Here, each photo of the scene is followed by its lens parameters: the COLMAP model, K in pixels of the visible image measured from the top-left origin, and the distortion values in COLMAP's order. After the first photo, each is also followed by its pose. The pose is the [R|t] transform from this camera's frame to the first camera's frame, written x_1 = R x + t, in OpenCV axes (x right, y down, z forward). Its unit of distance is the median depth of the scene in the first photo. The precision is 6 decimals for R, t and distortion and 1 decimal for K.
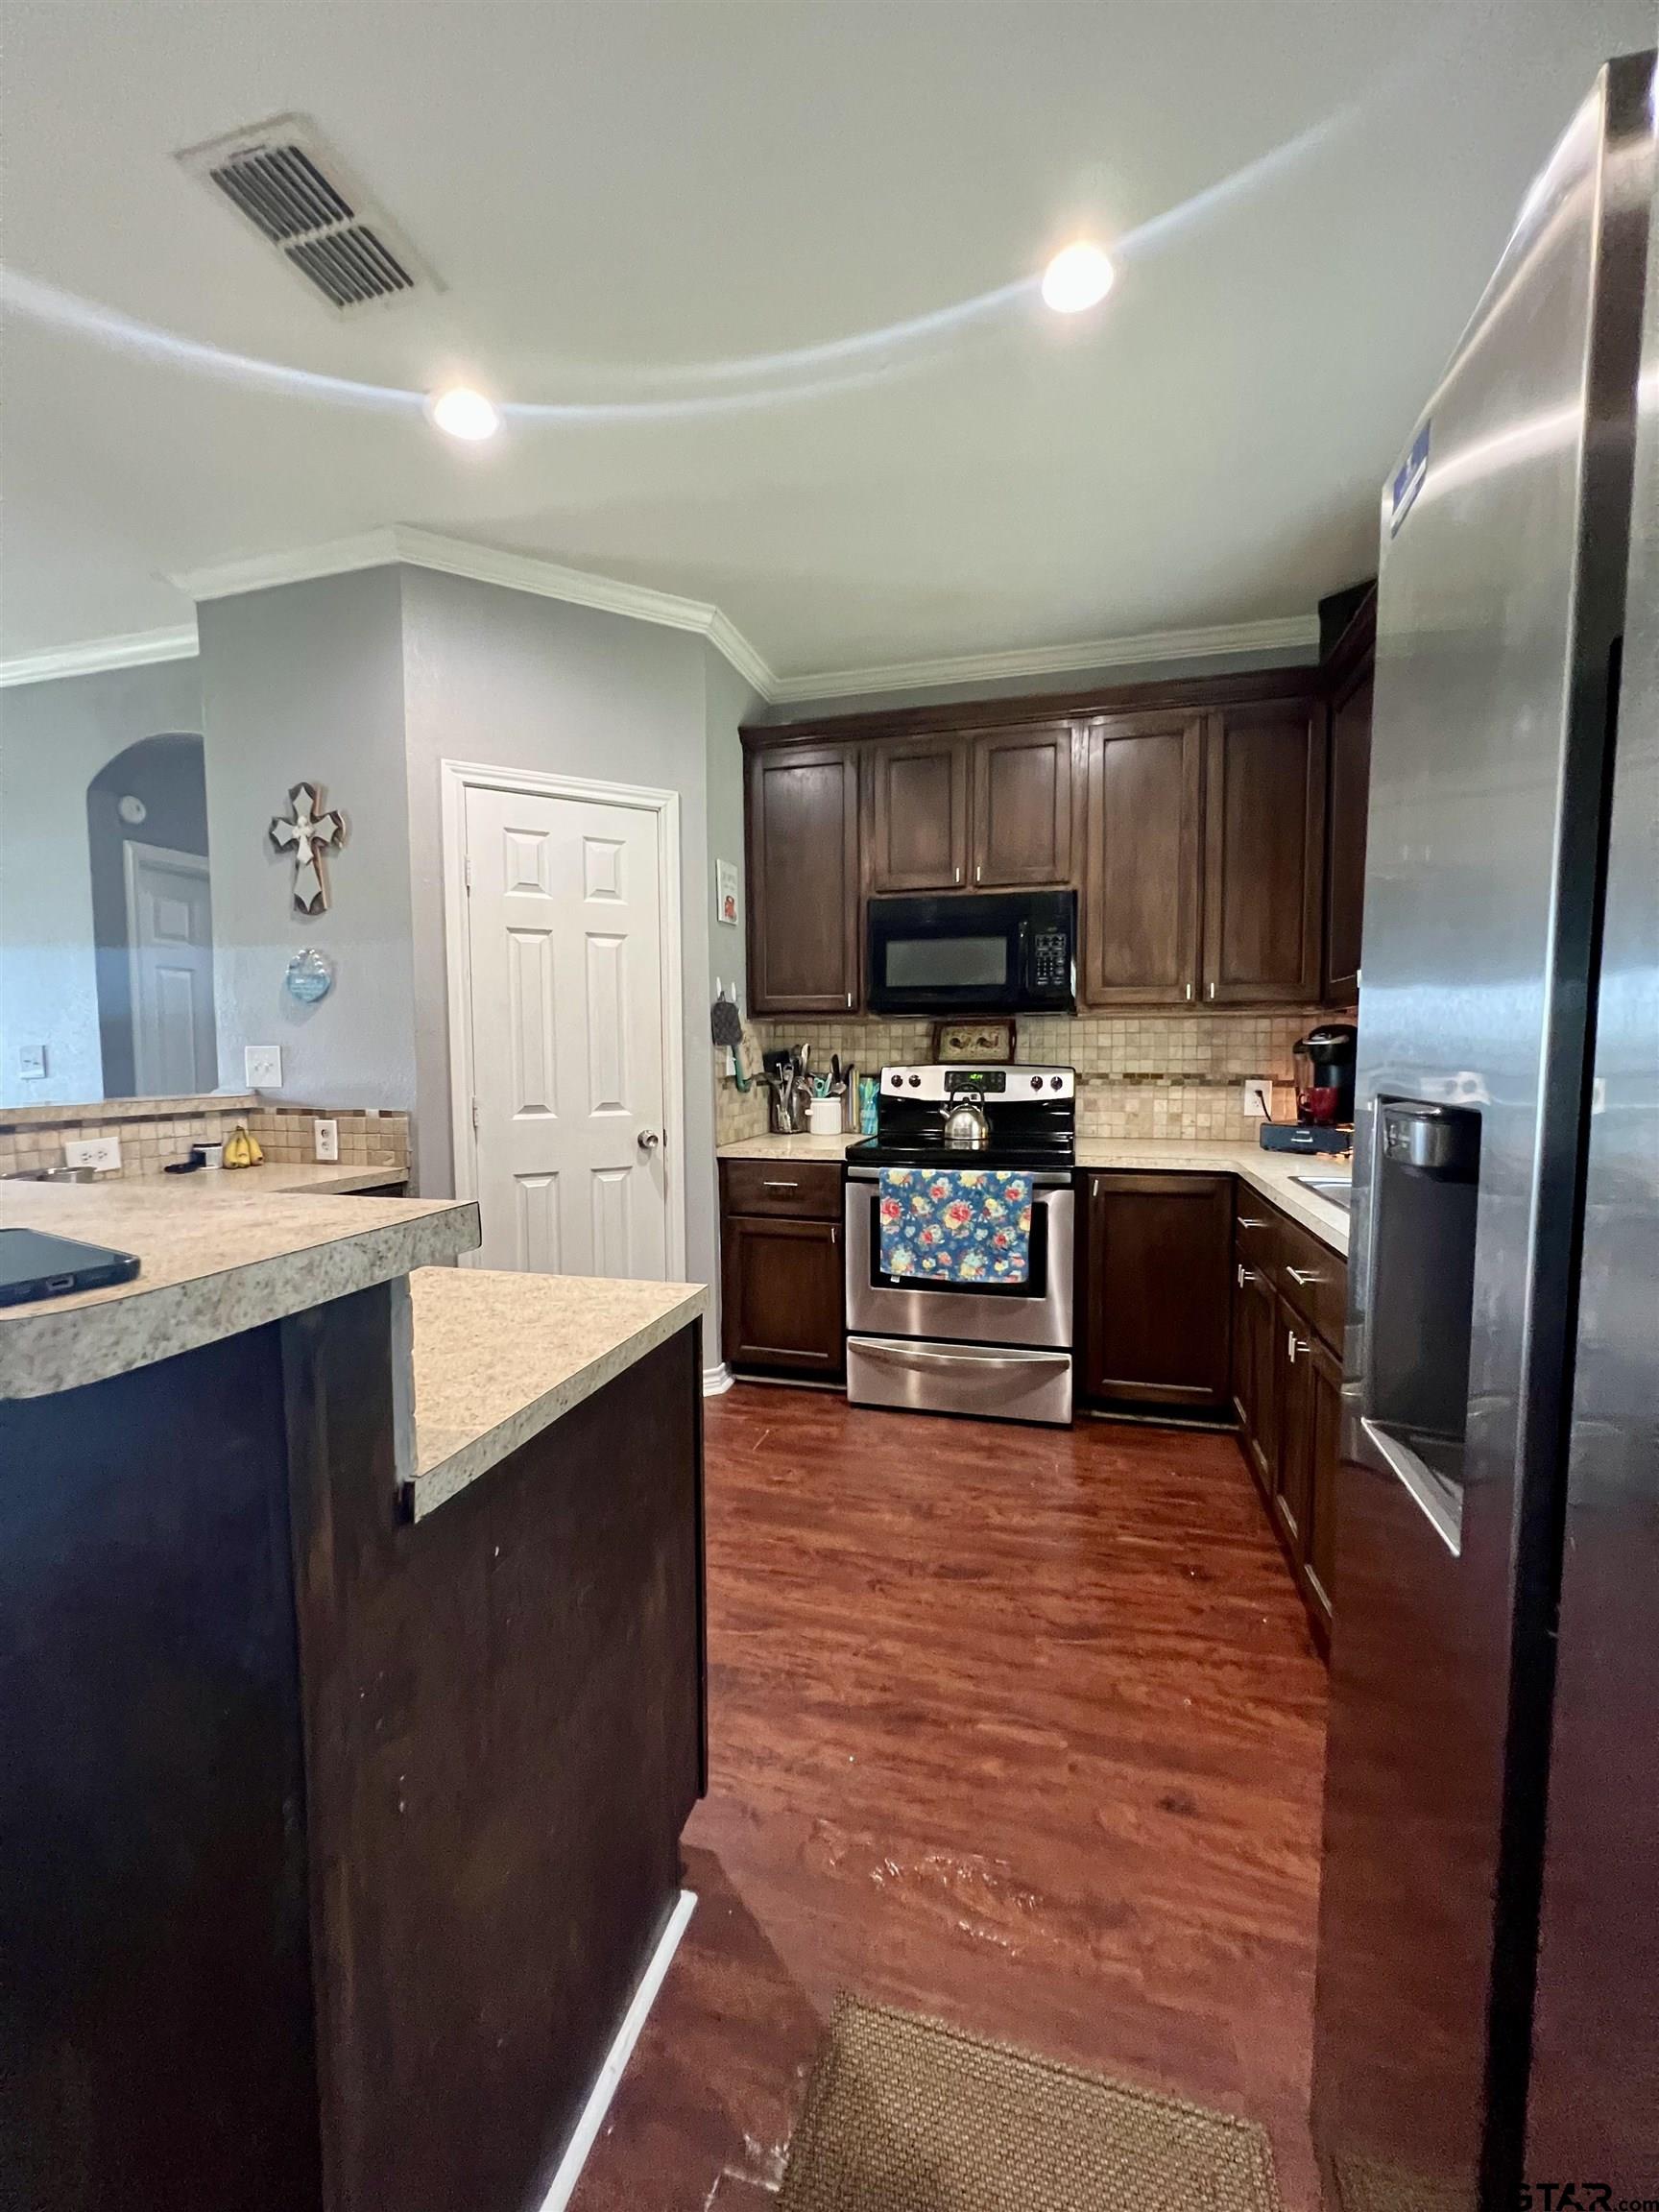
lens RADIAL K [[885.0, 0, 833.9], [0, 885.0, 1104.9], [0, 0, 1]] dist [-0.001798, 0.000148]
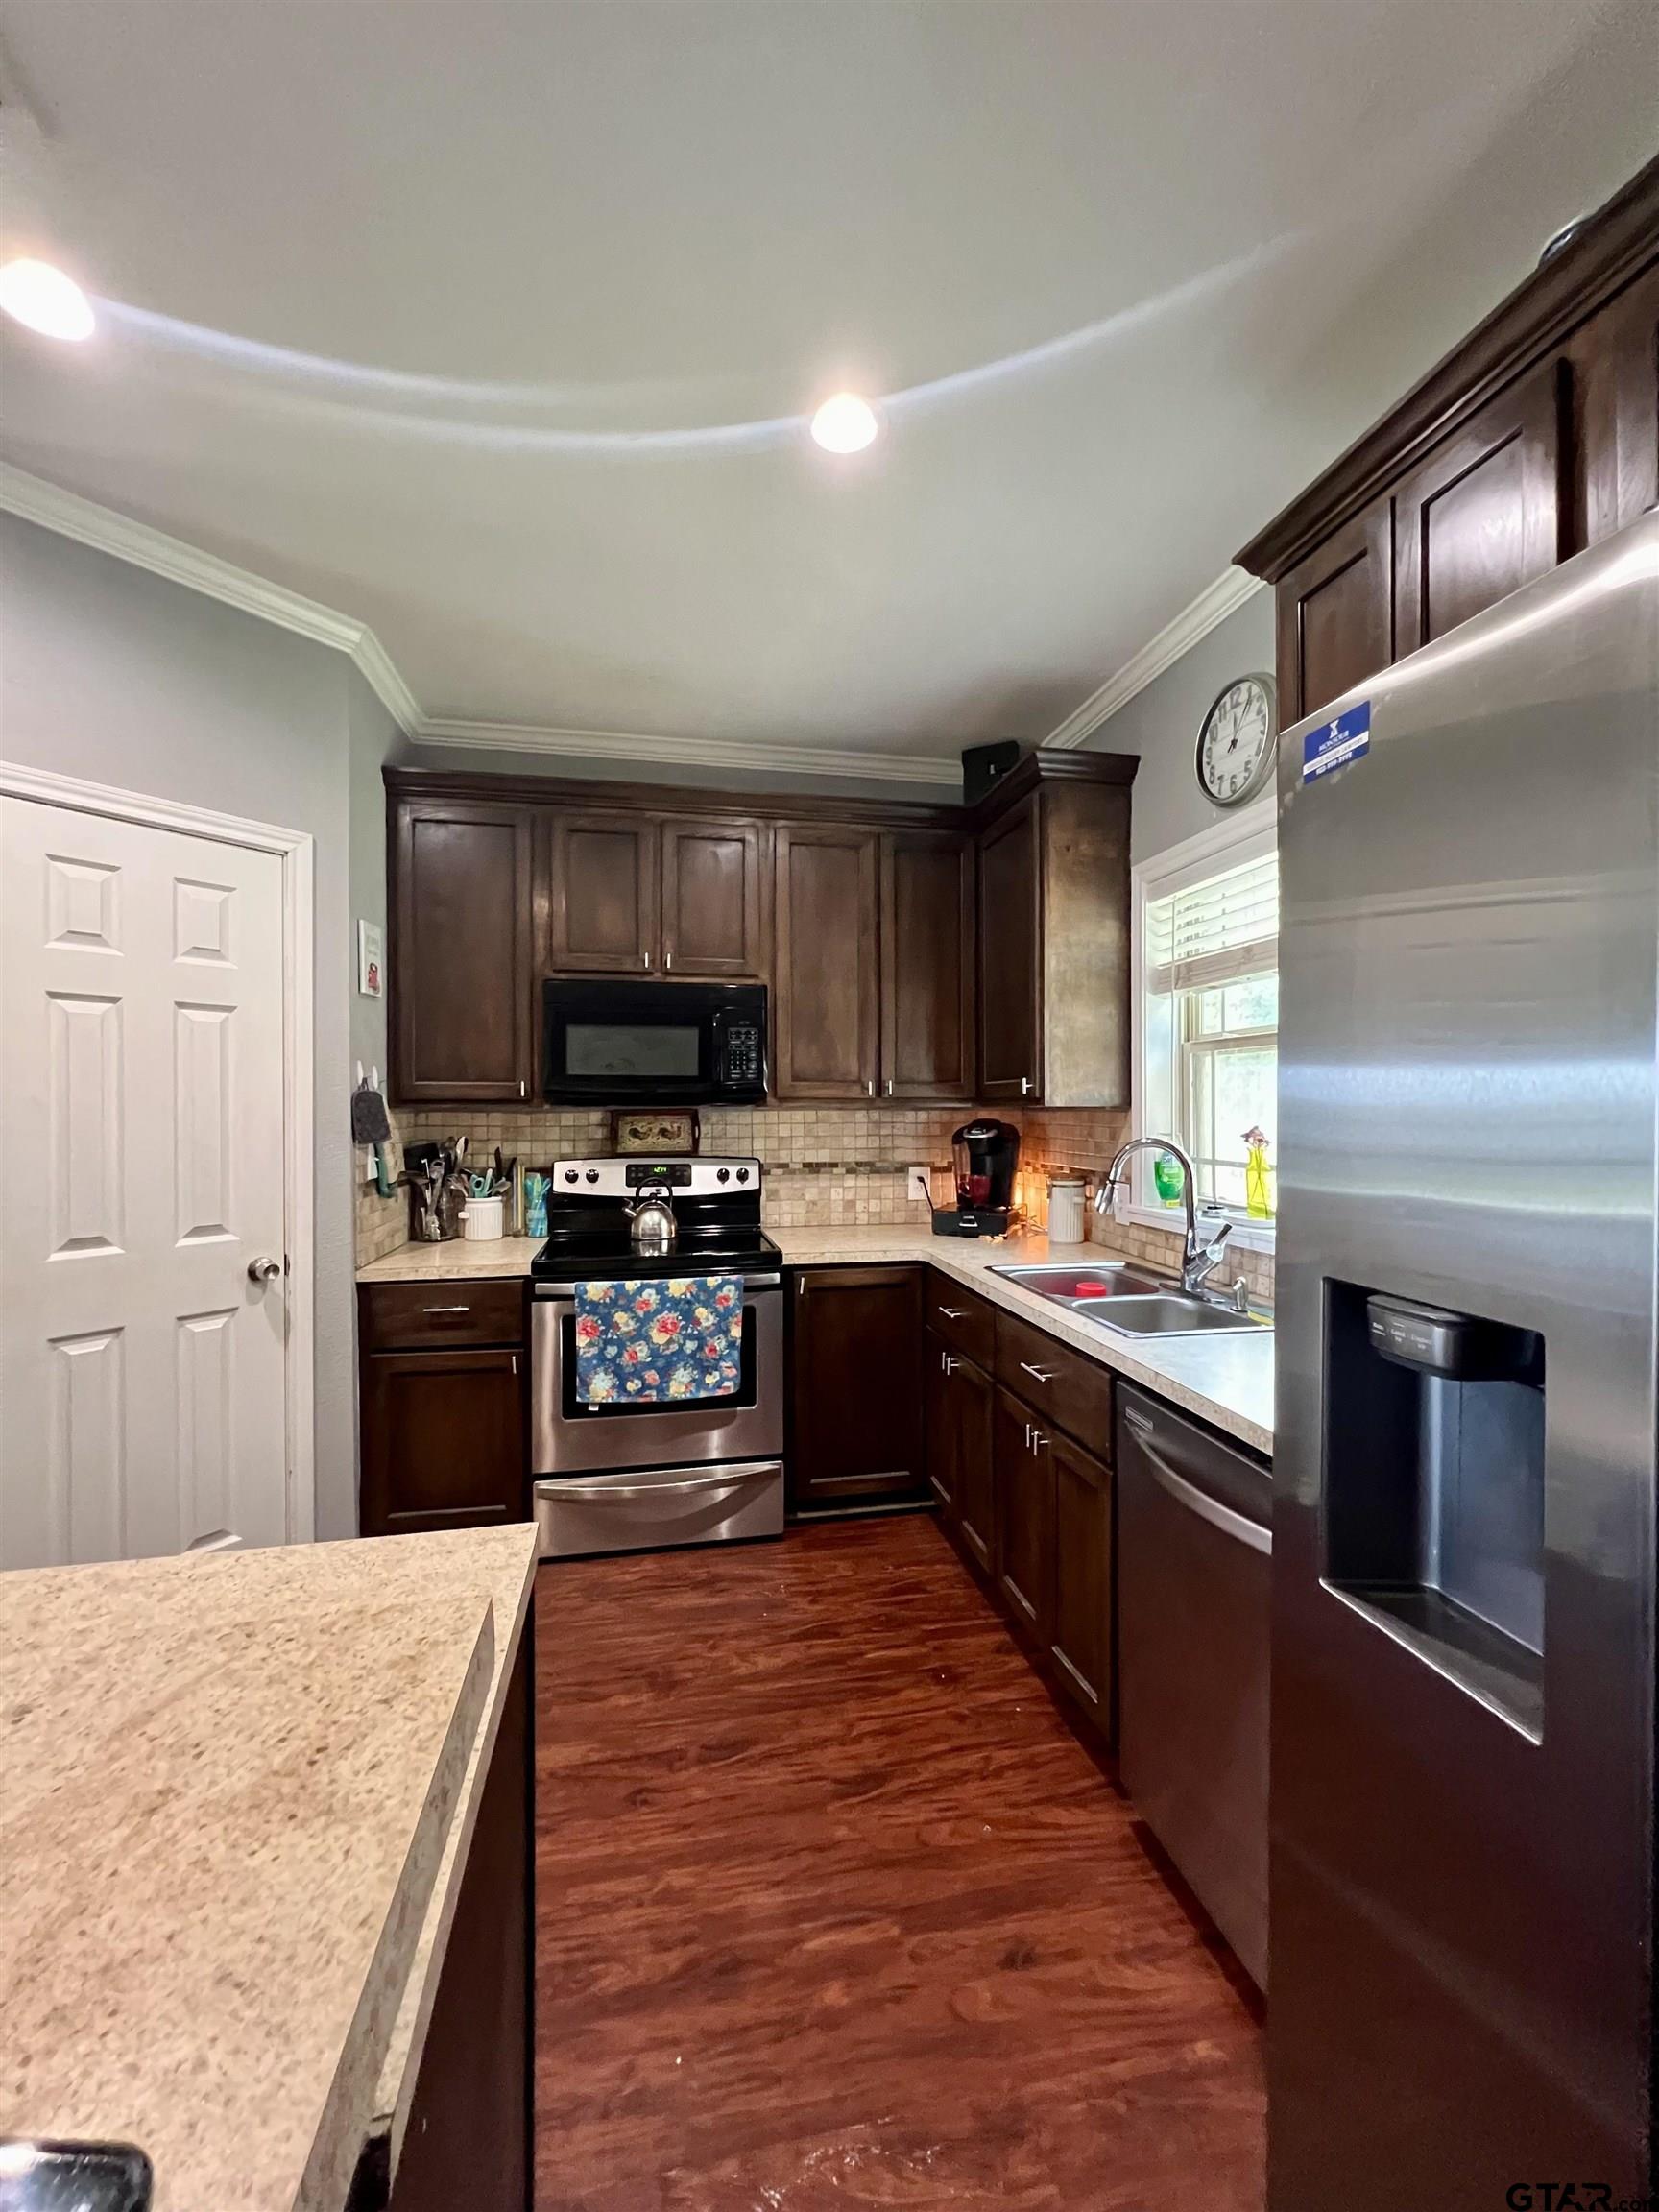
lens RADIAL K [[887.0, 0, 834.2], [0, 887.0, 1106.0], [0, 0, 1]] dist [-0.002878, 0.000604]
pose [[0.892587, 0.002745, 0.450867, -0.120500], [0.025419, 0.998085, -0.056397, -0.050238], [-0.450159, 0.061800, 0.890807, 0.080269]]
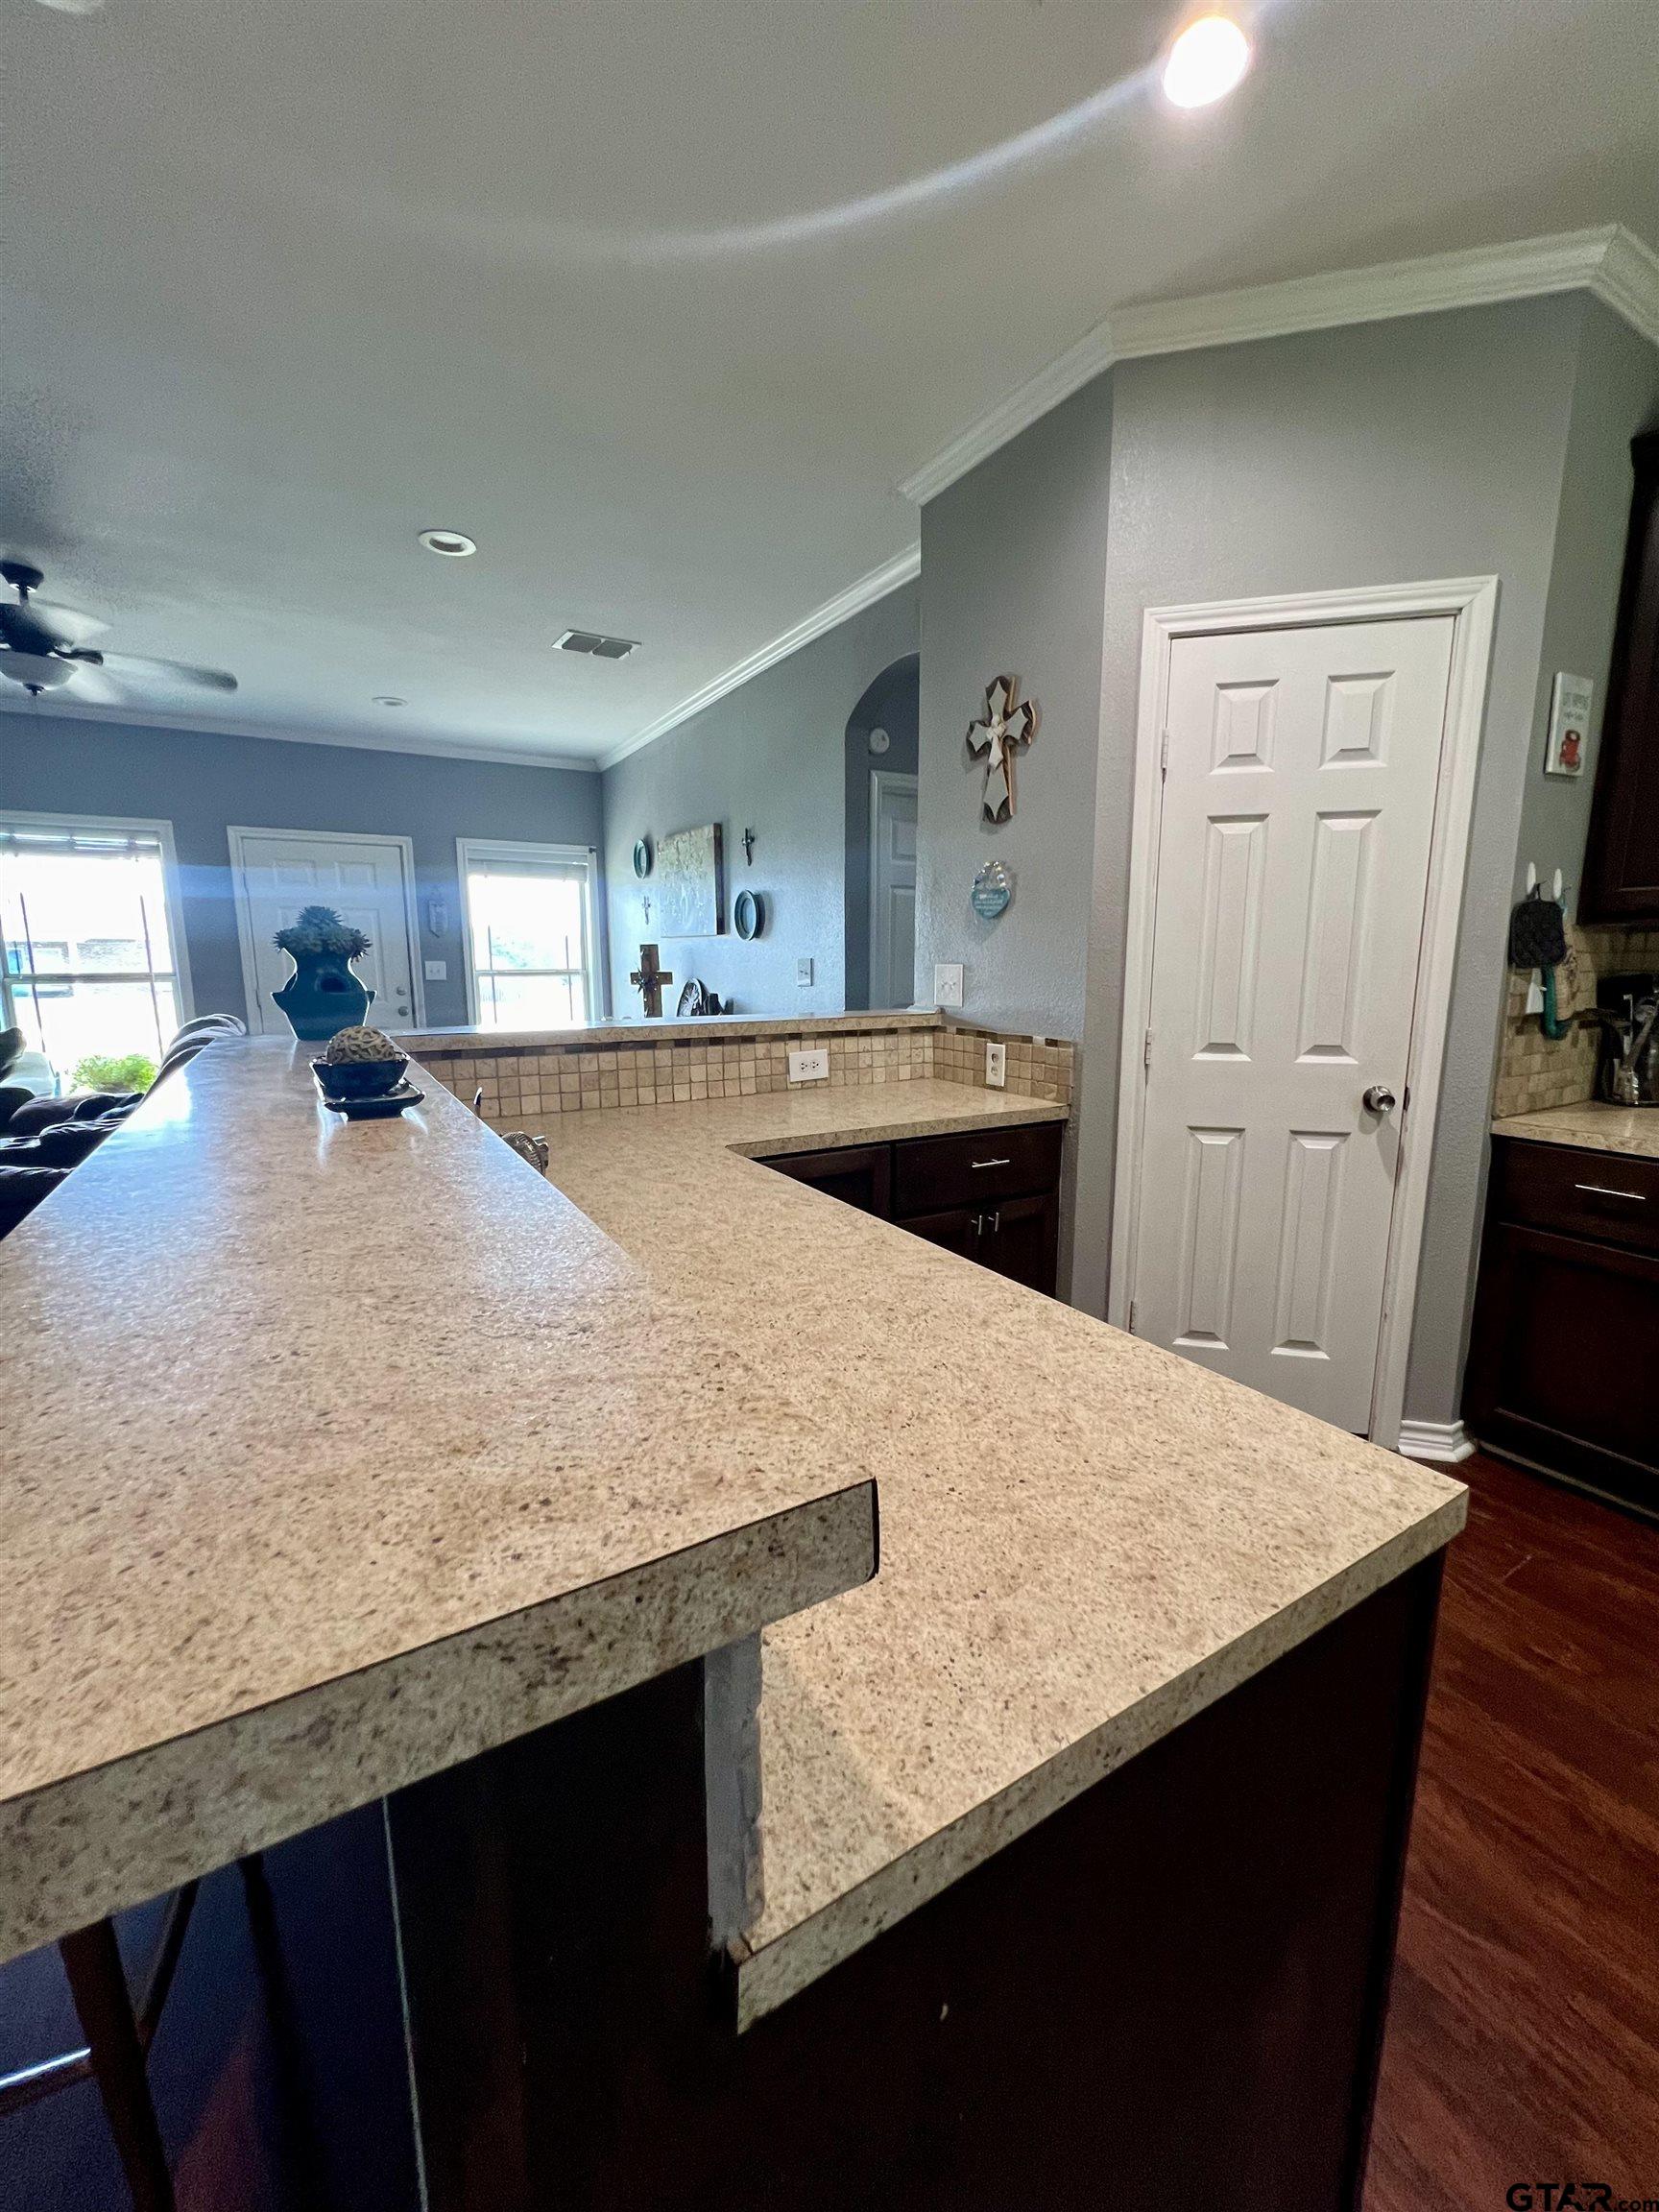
lens RADIAL K [[887.0, 0, 834.2], [0, 887.0, 1106.0], [0, 0, 1]] dist [-0.002878, 0.000604]
pose [[0.721146, 0.120654, -0.682196, -0.038567], [-0.044096, 0.990715, 0.128605, -0.030678], [0.691379, -0.062661, 0.719770, 0.178975]]
